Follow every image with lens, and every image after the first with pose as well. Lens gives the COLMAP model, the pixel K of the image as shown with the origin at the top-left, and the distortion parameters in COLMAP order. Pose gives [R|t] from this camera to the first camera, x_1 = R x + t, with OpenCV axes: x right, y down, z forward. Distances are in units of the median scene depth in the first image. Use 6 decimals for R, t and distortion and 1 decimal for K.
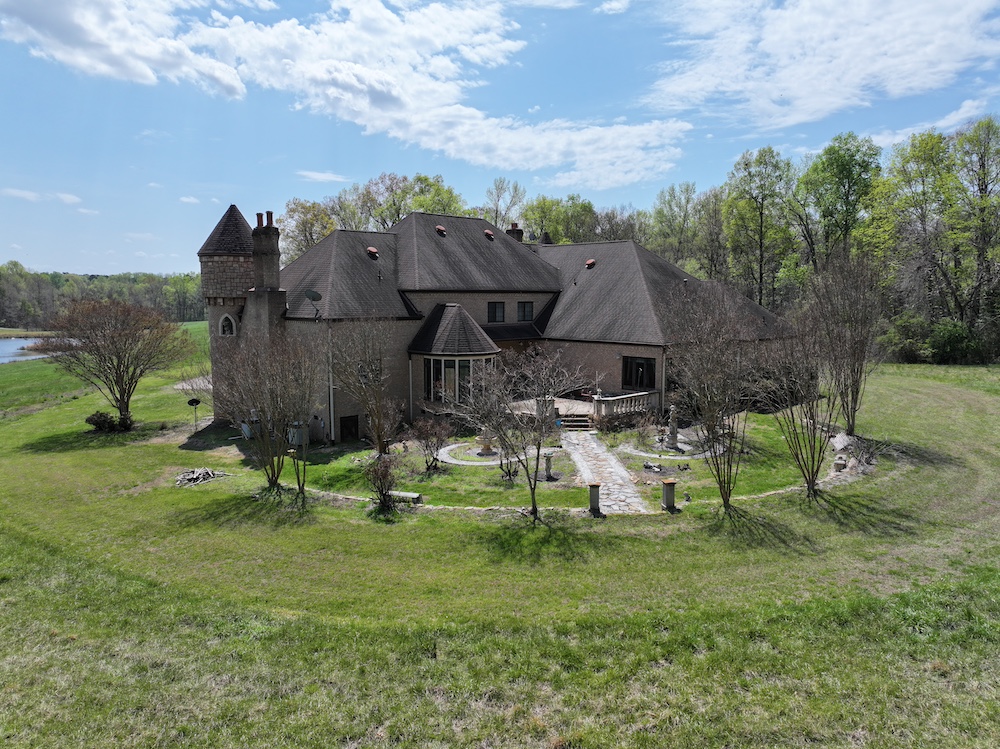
lens RADIAL K [[716.5, 0, 500.2], [0, 716.5, 378.3], [0, 0, 1]] dist [0.002563, -0.006331]
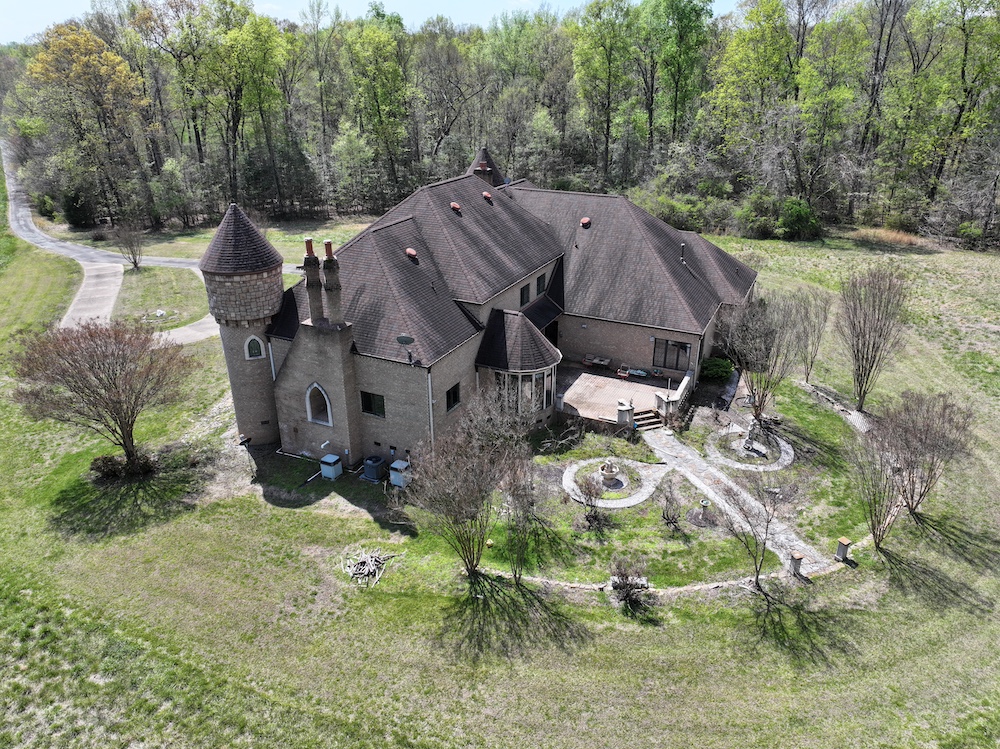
lens RADIAL K [[716.5, 0, 505.5], [0, 716.5, 374.9], [0, 0, 1]] dist [0.002563, -0.006331]
pose [[0.933678, -0.144469, 0.327679, -0.390691], [0.040042, 0.951394, 0.305362, -0.305068], [-0.355867, -0.271989, 0.894081, 0.080921]]
